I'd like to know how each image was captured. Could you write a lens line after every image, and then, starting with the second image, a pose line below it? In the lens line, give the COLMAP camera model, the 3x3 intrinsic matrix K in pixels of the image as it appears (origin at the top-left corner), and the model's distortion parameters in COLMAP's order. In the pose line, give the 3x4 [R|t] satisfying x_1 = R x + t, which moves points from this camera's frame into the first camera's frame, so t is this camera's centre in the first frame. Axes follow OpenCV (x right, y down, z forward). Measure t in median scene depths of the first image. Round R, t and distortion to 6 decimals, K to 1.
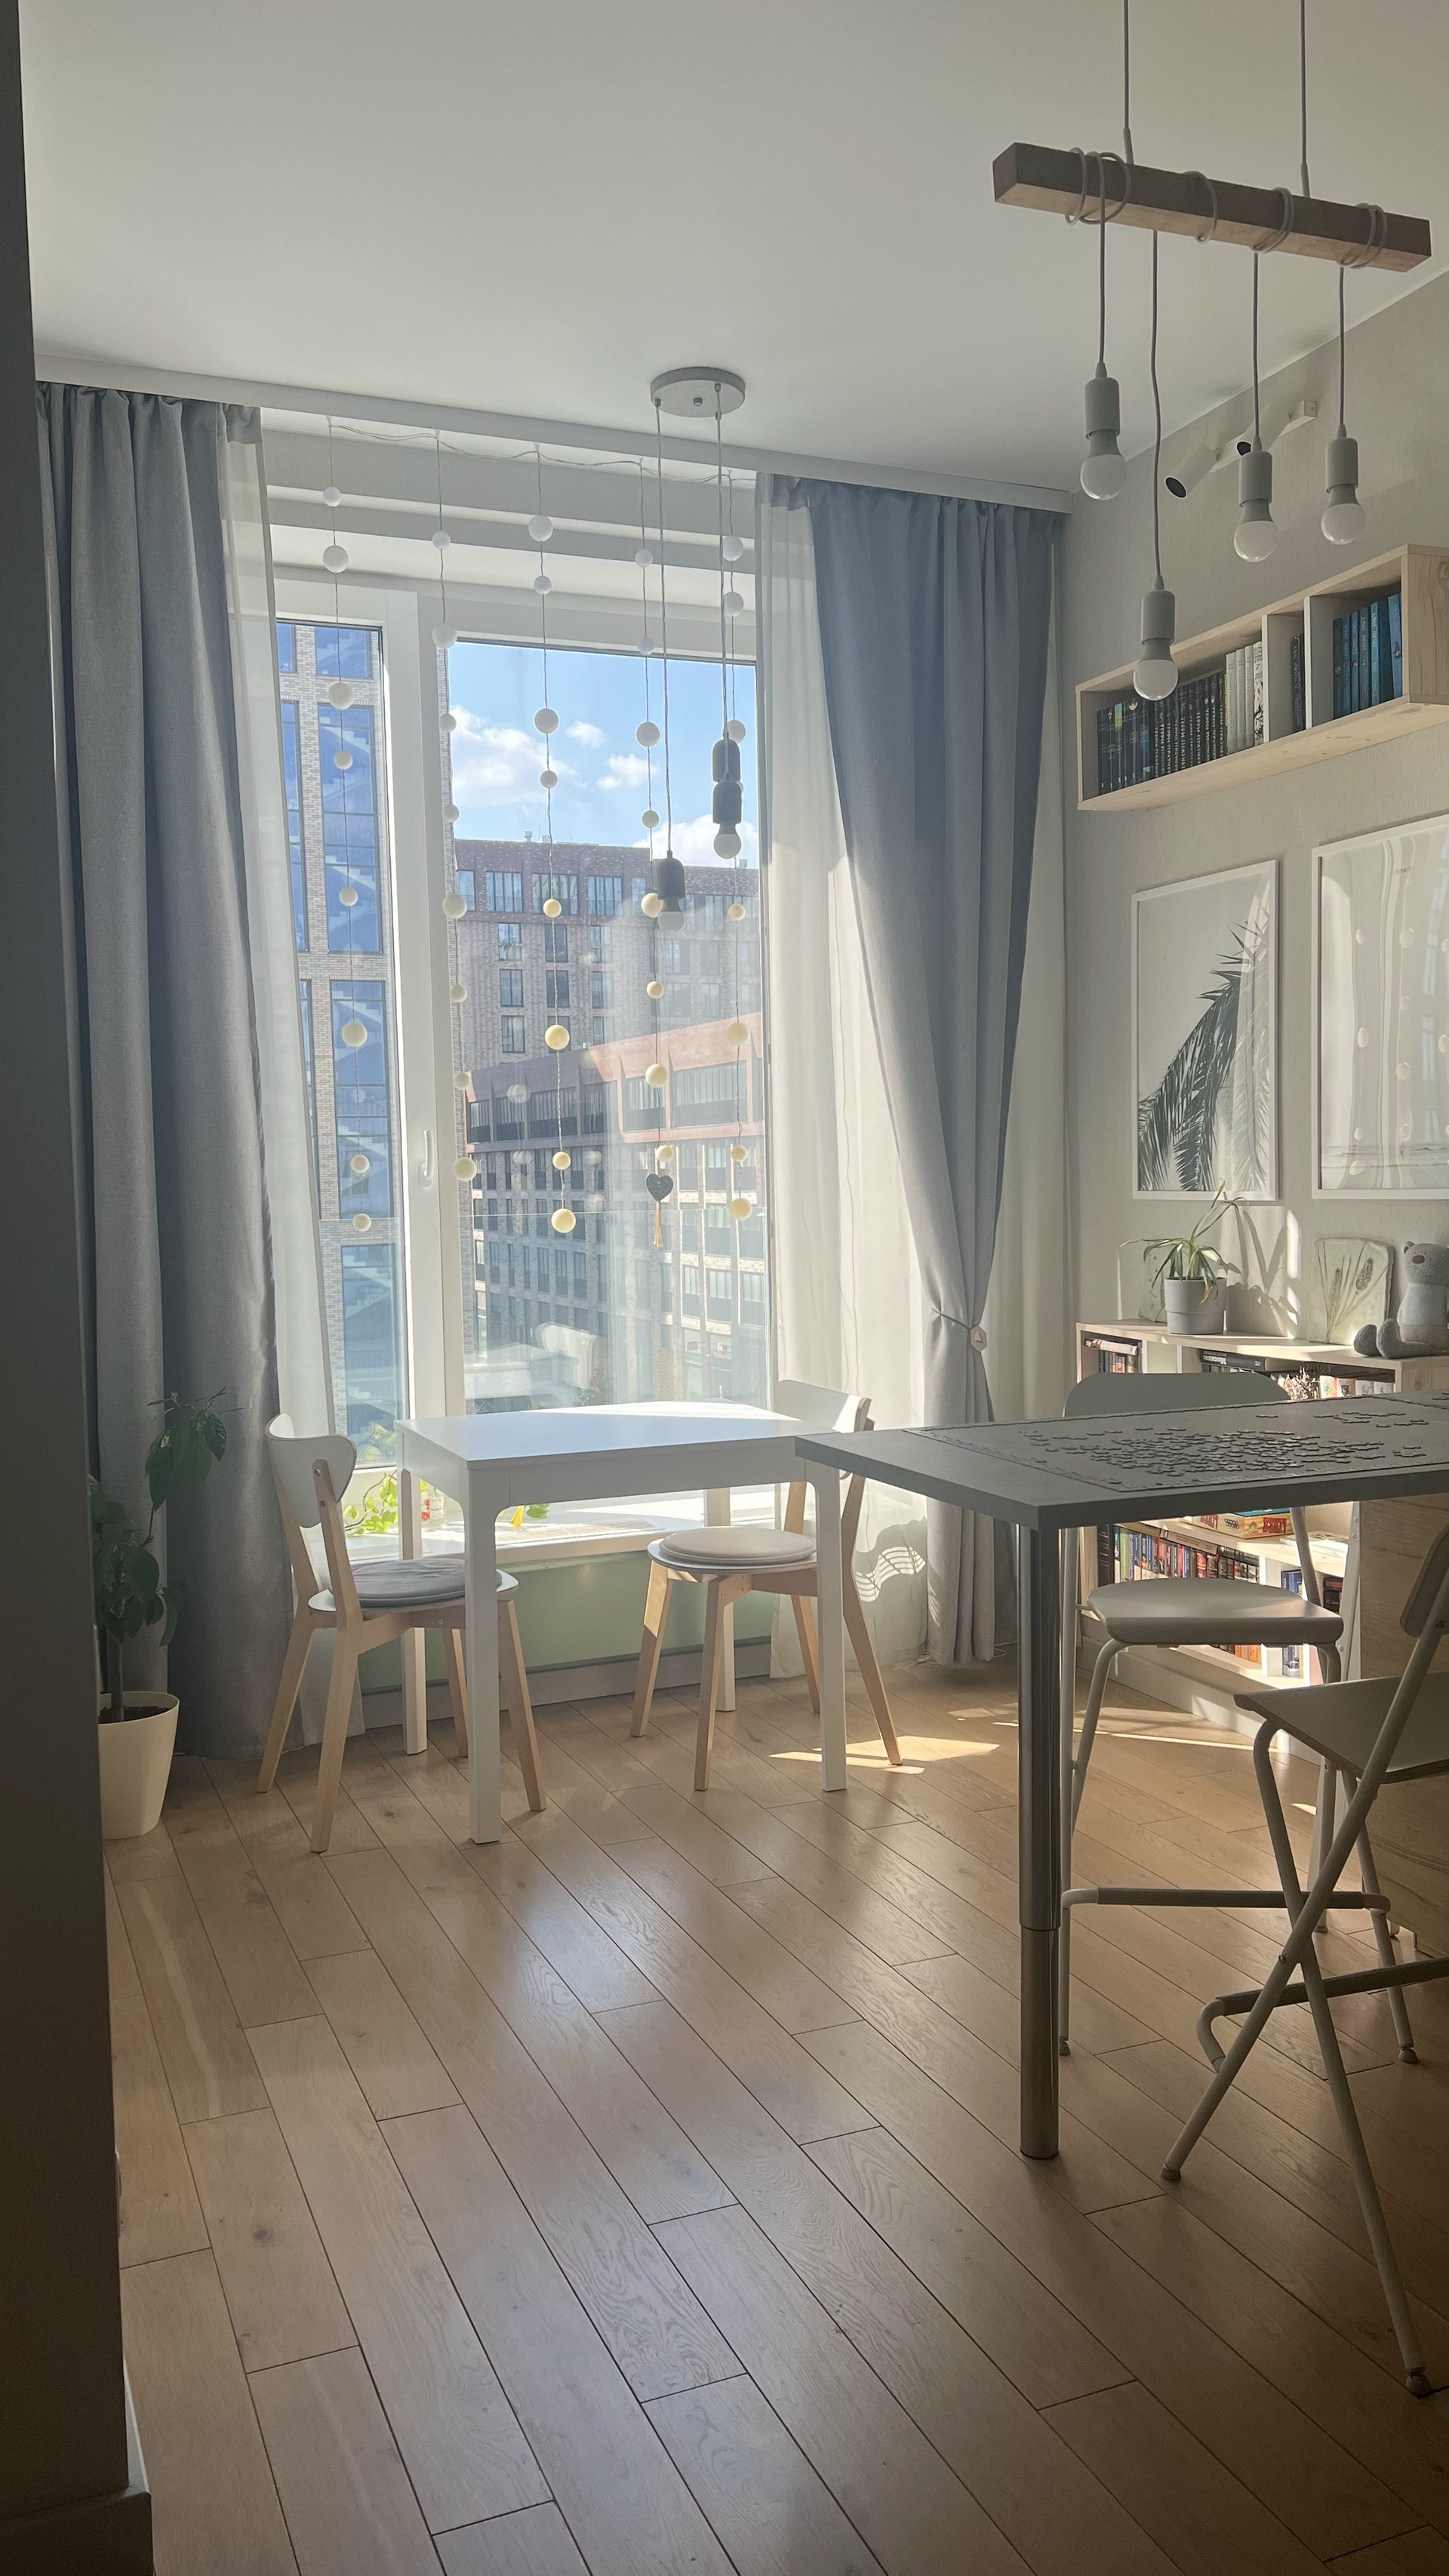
lens RADIAL K [[1928.8, 0, 717.7], [0, 1928.8, 1298.9], [0, 0, 1]] dist [0.148277, -0.274526]
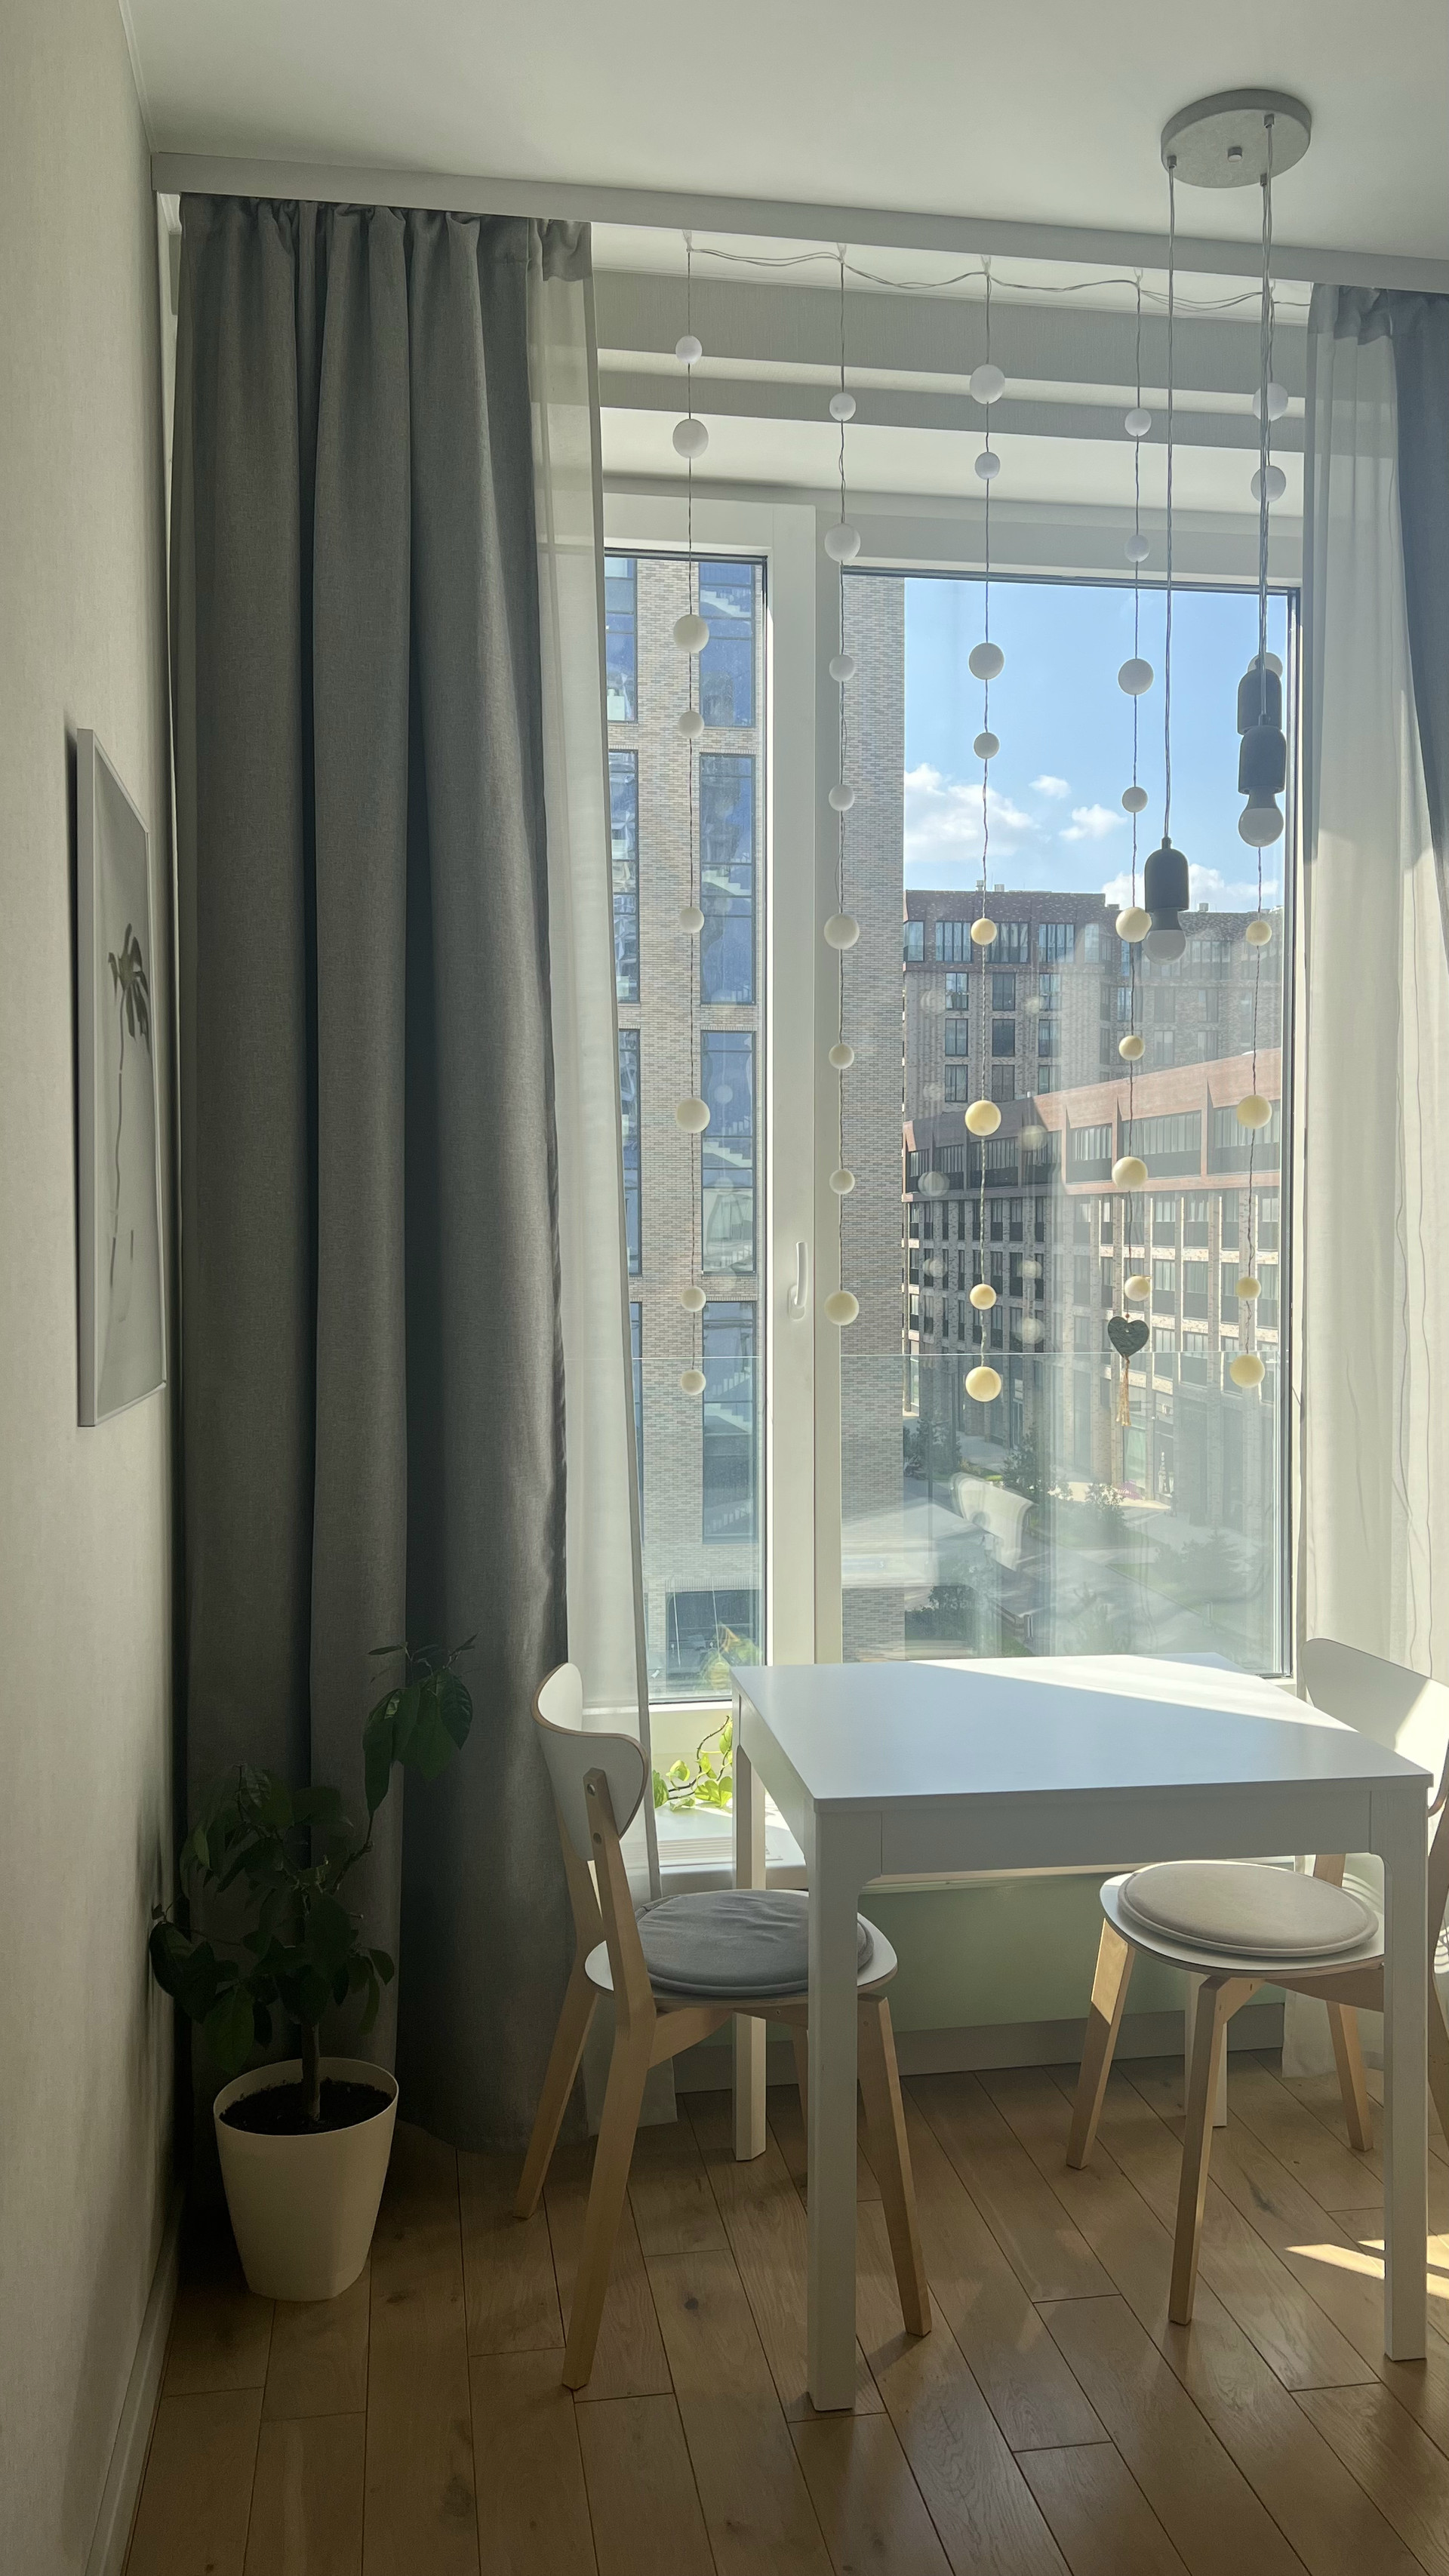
lens RADIAL K [[1928.8, 0, 717.7], [0, 1928.8, 1298.9], [0, 0, 1]] dist [0.148277, -0.274526]
pose [[0.974450, 0.028731, -0.222761, -0.020283], [-0.034182, 0.999202, -0.020654, -0.054571], [0.221990, 0.027741, 0.974654, 0.316665]]
